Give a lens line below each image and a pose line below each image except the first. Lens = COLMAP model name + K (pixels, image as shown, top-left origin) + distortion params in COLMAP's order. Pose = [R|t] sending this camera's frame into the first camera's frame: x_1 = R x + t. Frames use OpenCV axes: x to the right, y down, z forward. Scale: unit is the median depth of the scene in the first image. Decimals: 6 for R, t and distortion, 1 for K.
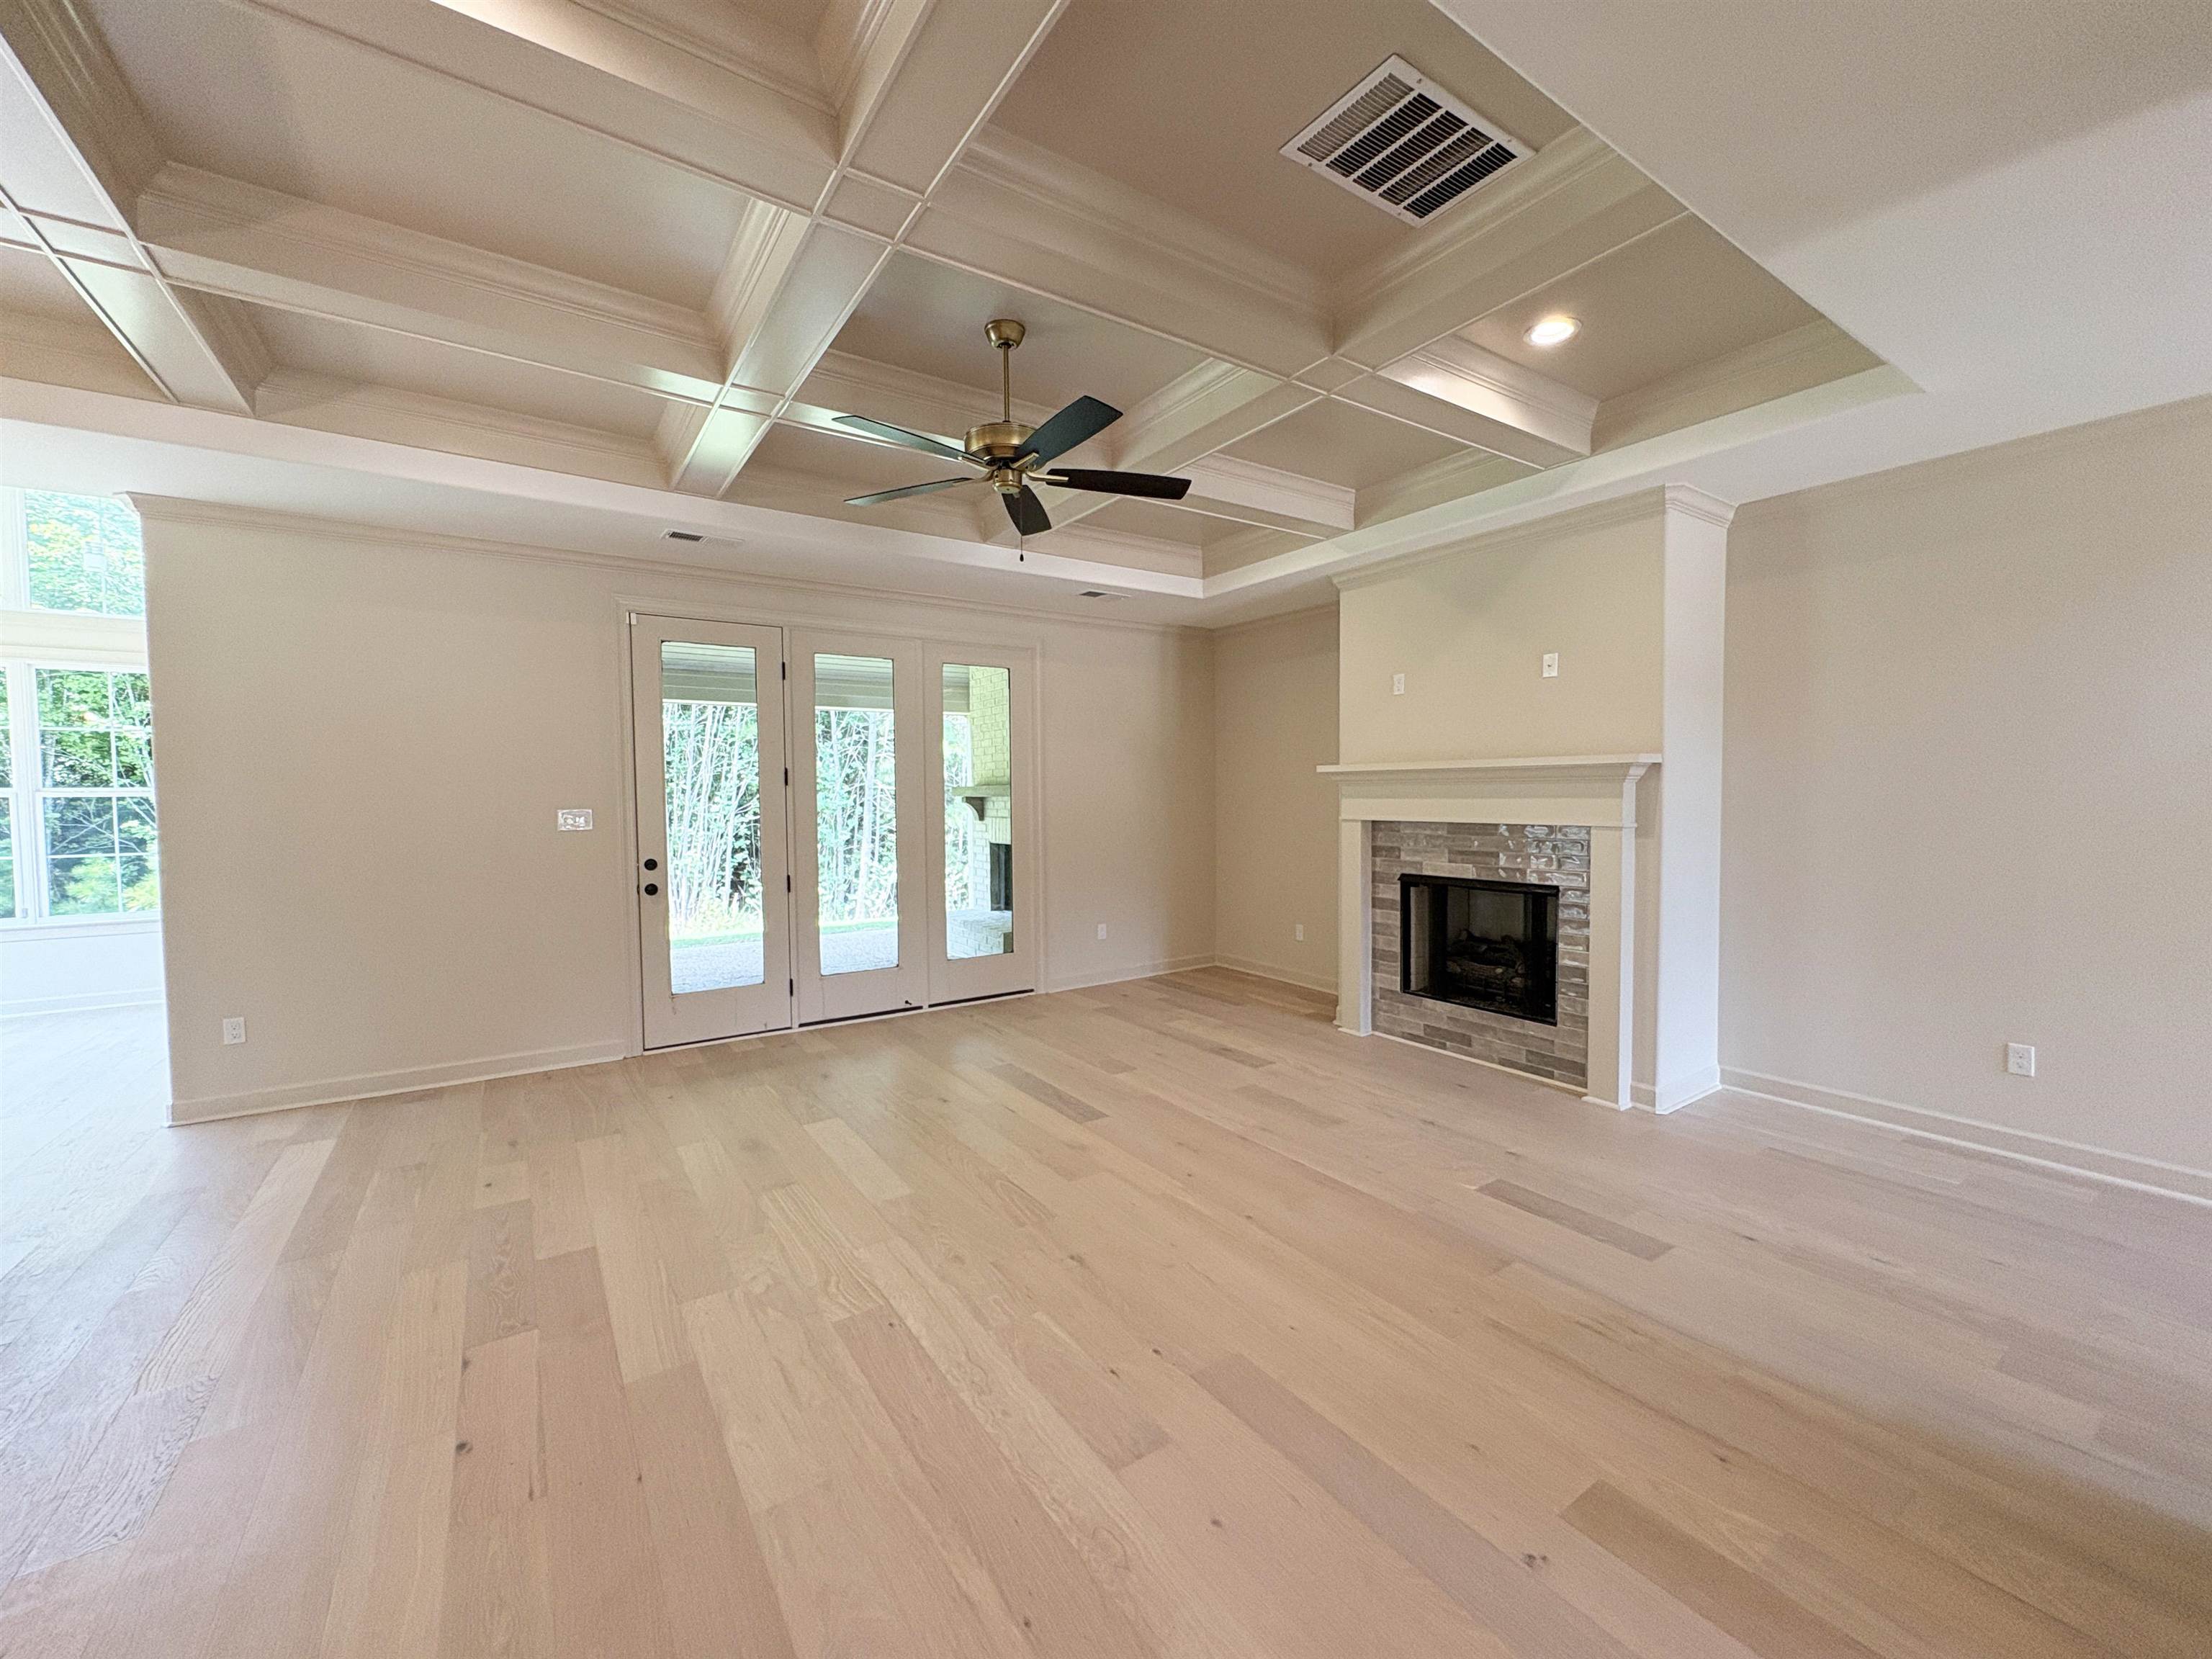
lens RADIAL K [[888.4, 0, 1100.6], [0, 888.4, 822.7], [0, 0, 1]] dist [0.002081, 0.000163]
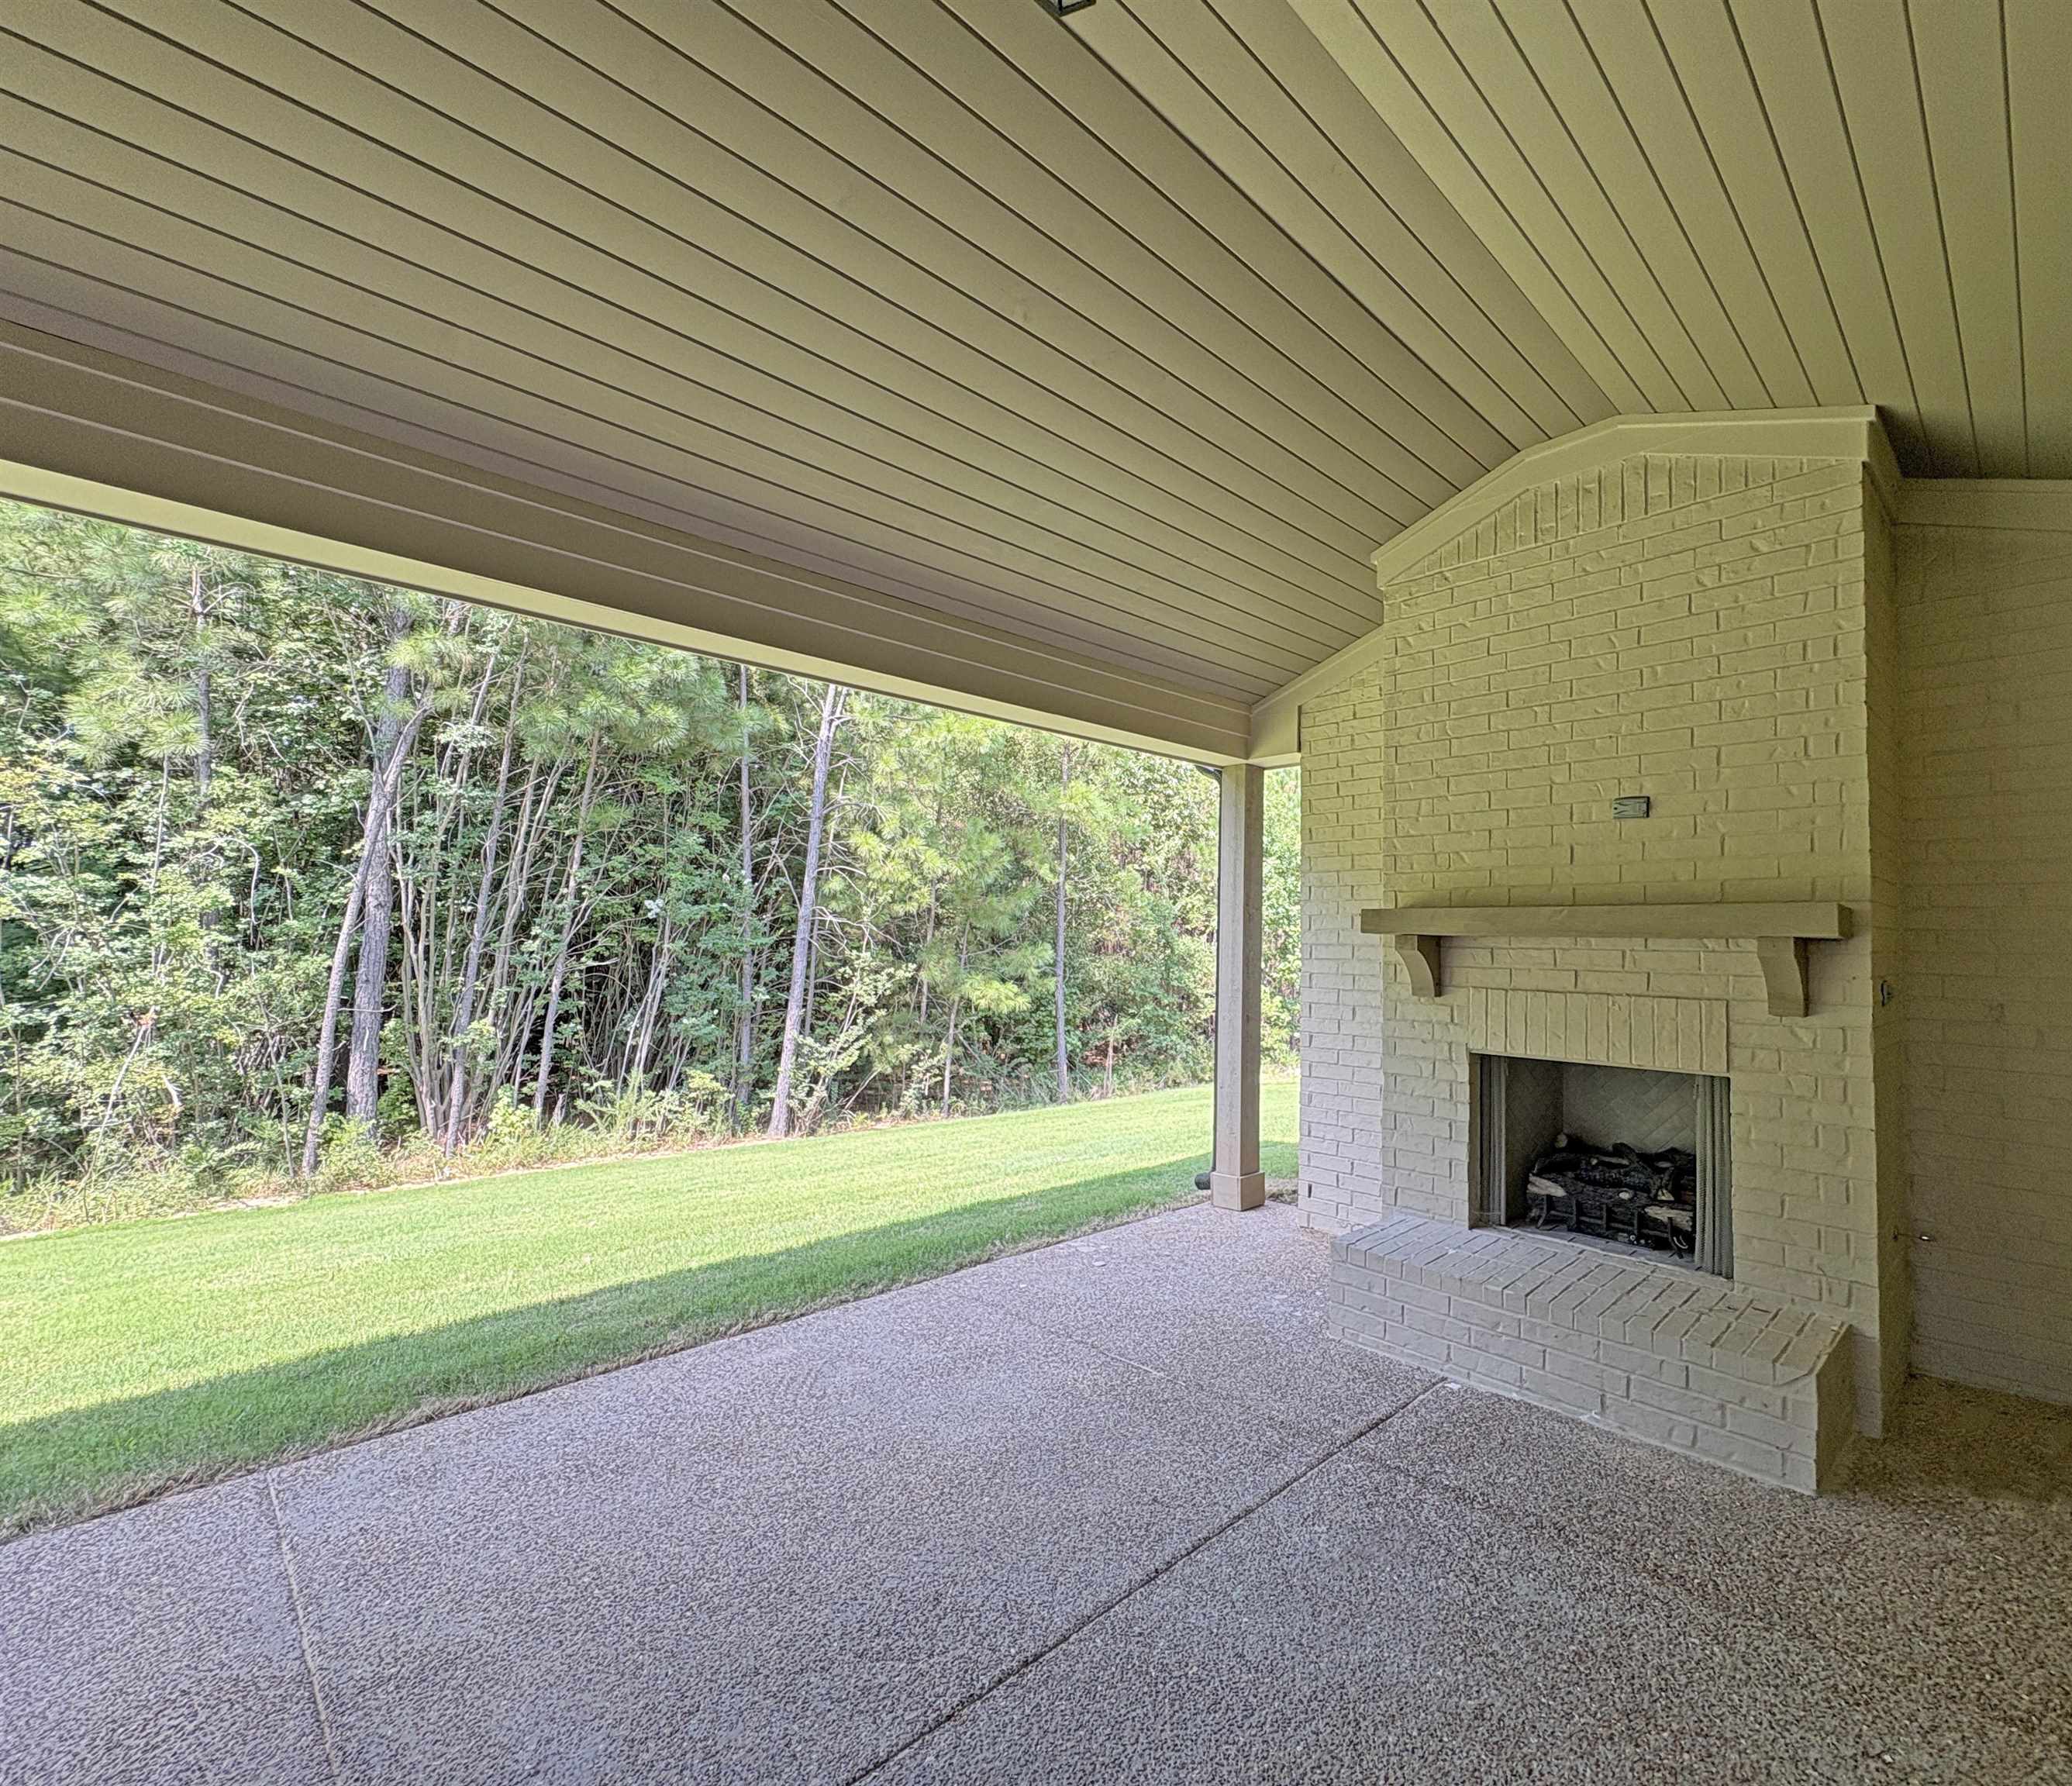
lens RADIAL K [[946.6, 0, 1045.4], [0, 946.6, 902.5], [0, 0, 1]] dist [-0.000861, -0.000121]
pose [[0.985901, 0.039201, 0.162671, -0.179304], [-0.026200, 0.996344, -0.081310, -0.002263], [-0.165264, 0.075901, 0.983324, 0.287568]]
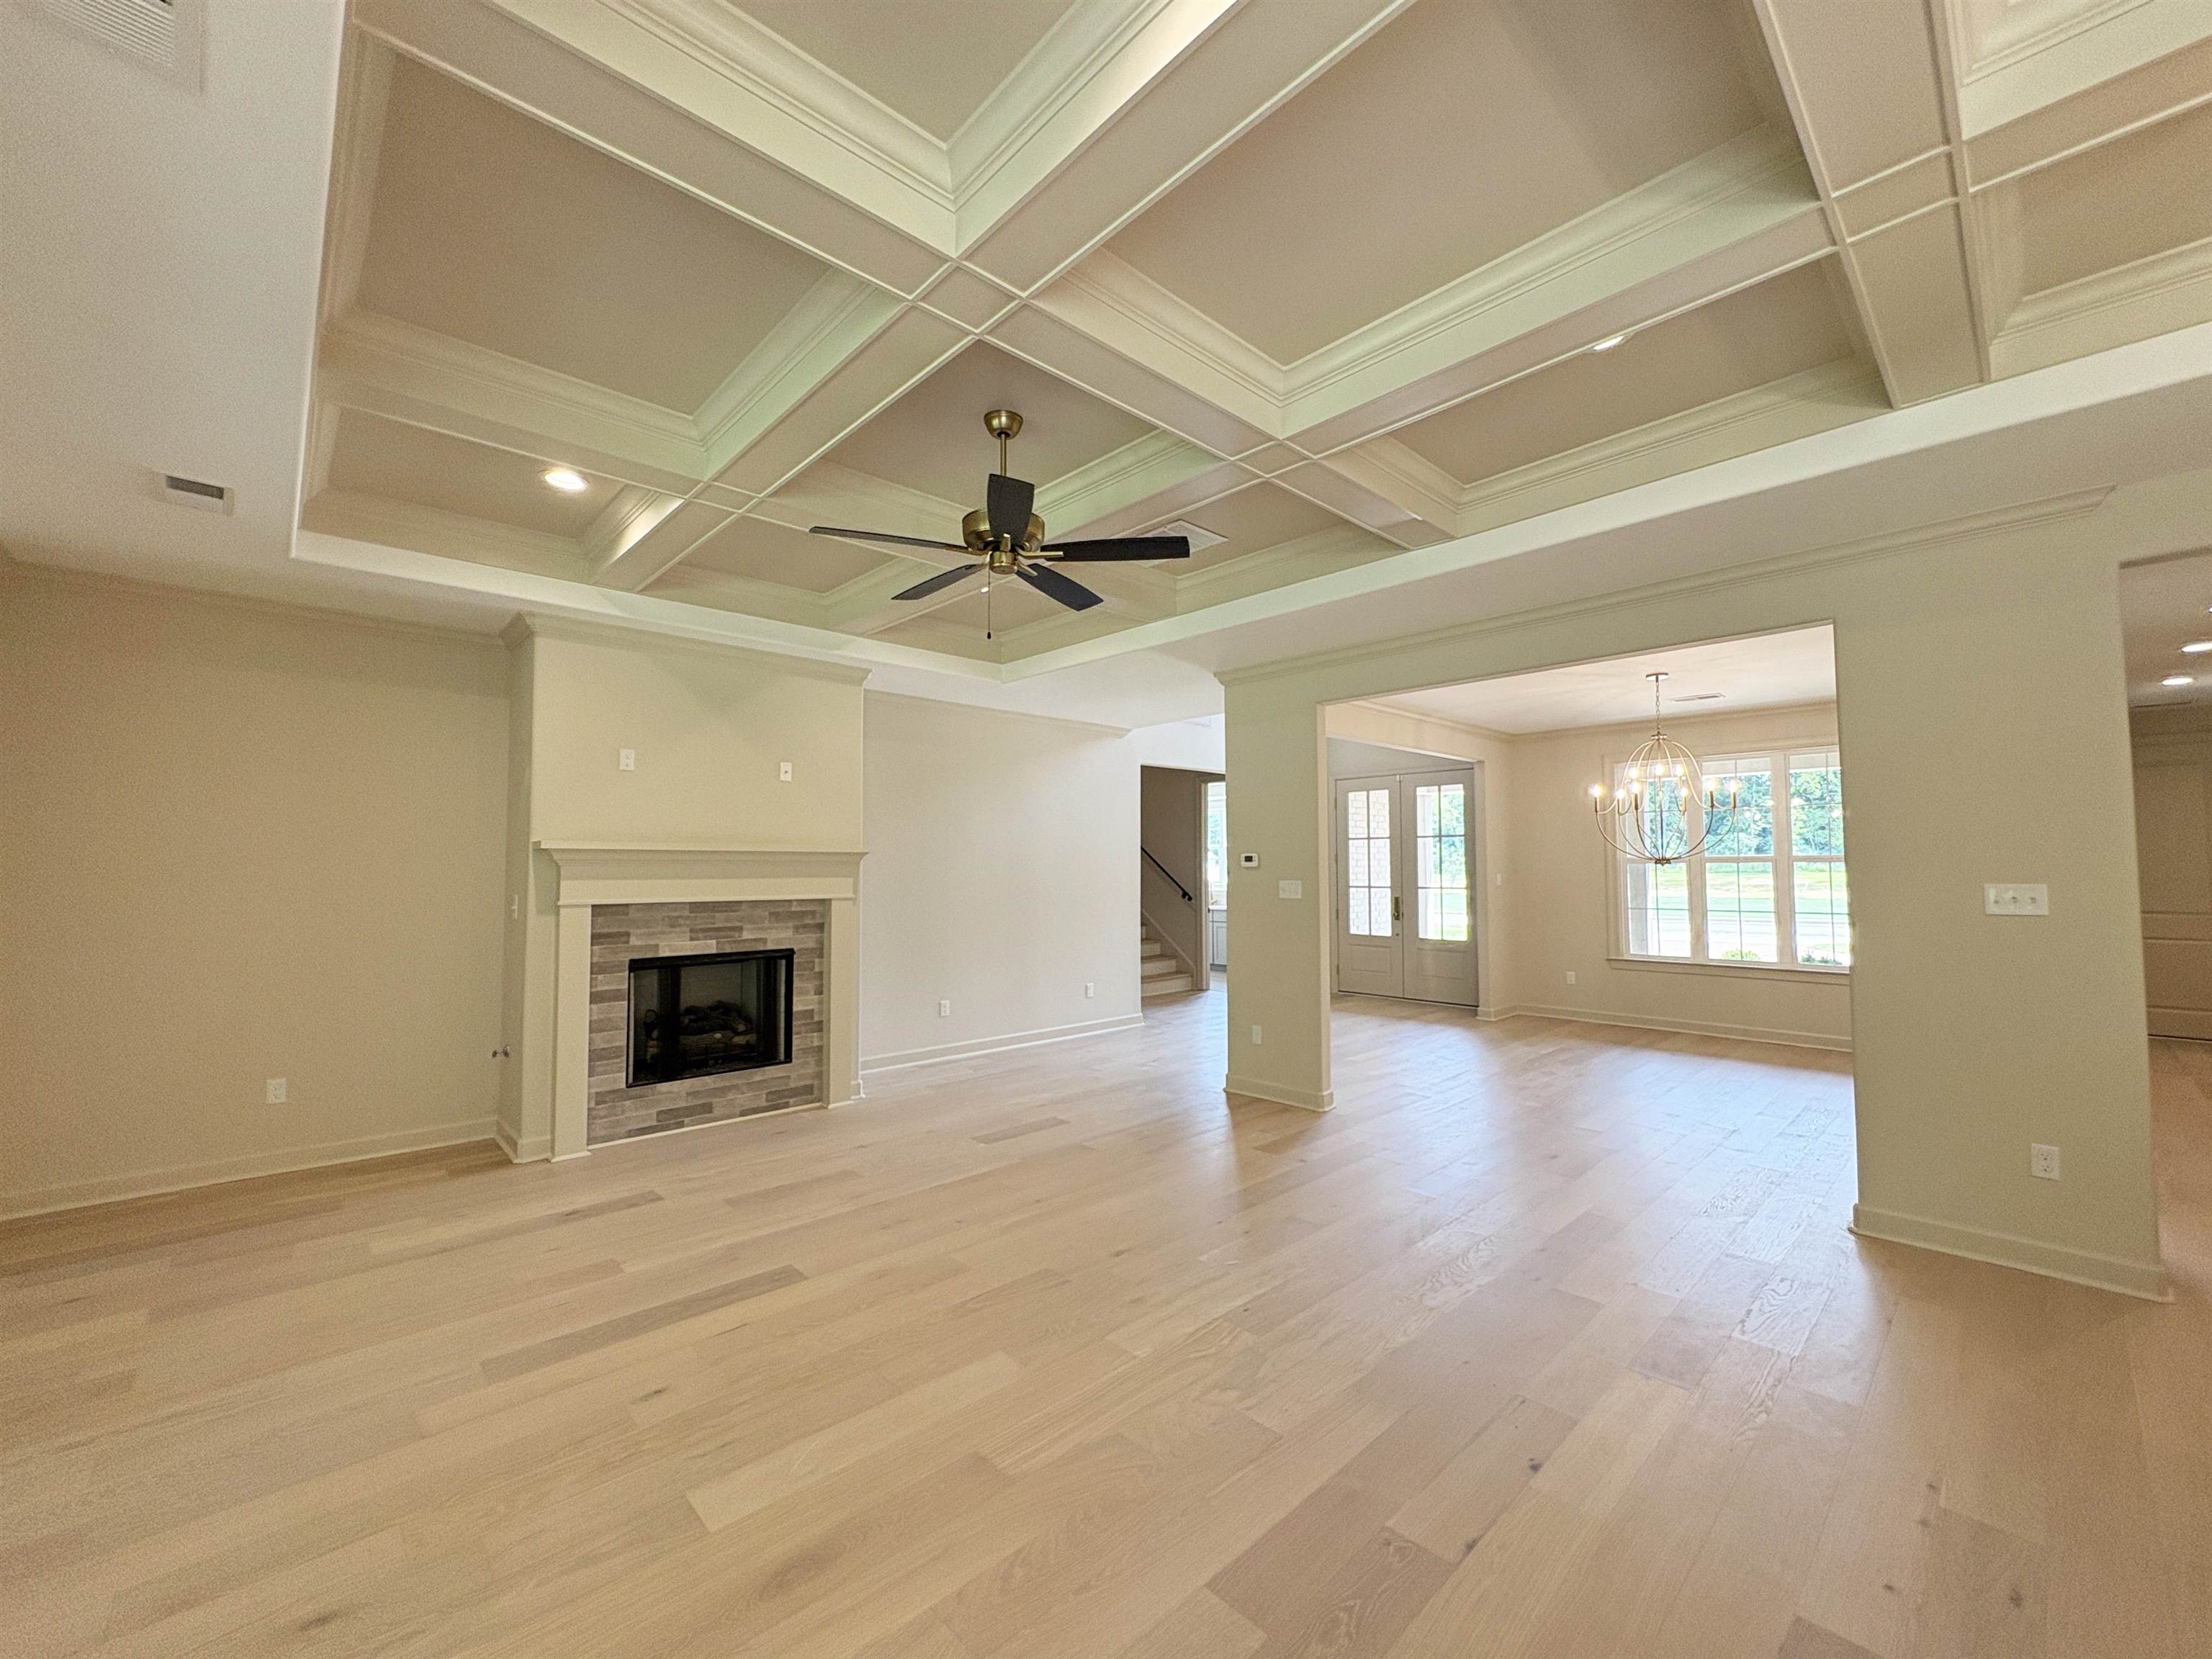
lens RADIAL K [[888.4, 0, 1110.2], [0, 888.4, 828.1], [0, 0, 1]] dist [0.002081, 0.000163]
pose [[-0.169602, 0.055547, 0.983946, -0.760282], [0.037392, 0.998054, -0.049898, -0.017607], [-0.984803, 0.028329, -0.171349, 0.731482]]
